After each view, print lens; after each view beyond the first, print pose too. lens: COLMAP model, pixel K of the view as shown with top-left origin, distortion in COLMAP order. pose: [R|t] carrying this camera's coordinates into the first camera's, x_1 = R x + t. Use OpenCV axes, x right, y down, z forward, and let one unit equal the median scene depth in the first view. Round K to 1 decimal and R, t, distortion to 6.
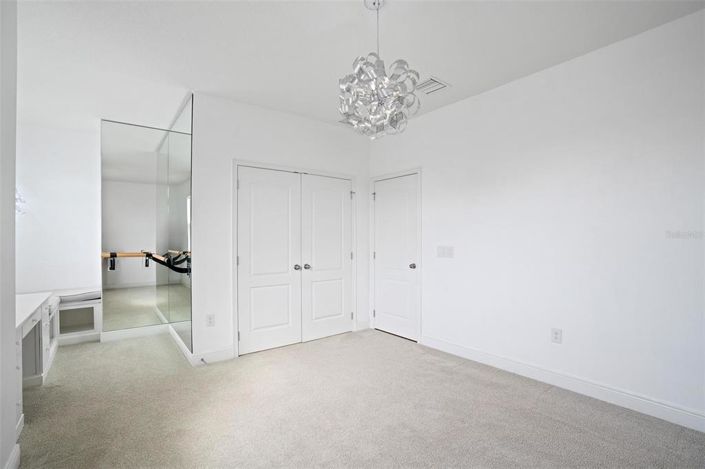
lens RADIAL K [[322.6, 0, 349.9], [0, 322.6, 238.3], [0, 0, 1]] dist [0.000639, 0.000623]
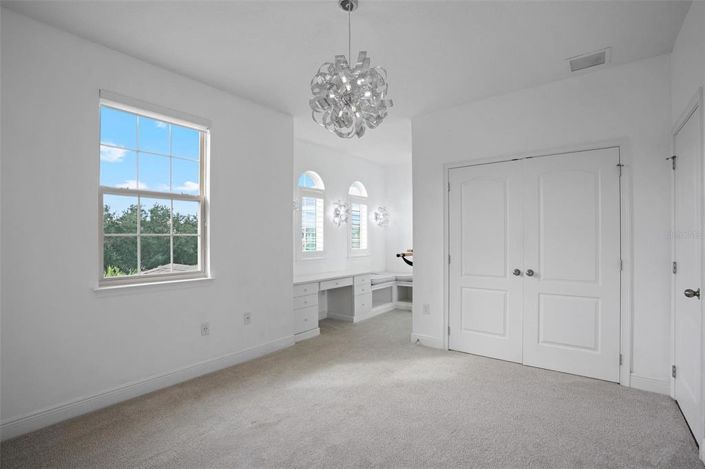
lens RADIAL K [[322.6, 0, 348.2], [0, 322.6, 234.9], [0, 0, 1]] dist [0.000639, 0.000623]
pose [[0.295723, -0.010315, -0.955218, 0.513989], [0.006960, 0.999938, -0.008644, -0.003072], [0.955248, -0.004092, 0.295777, 0.338028]]
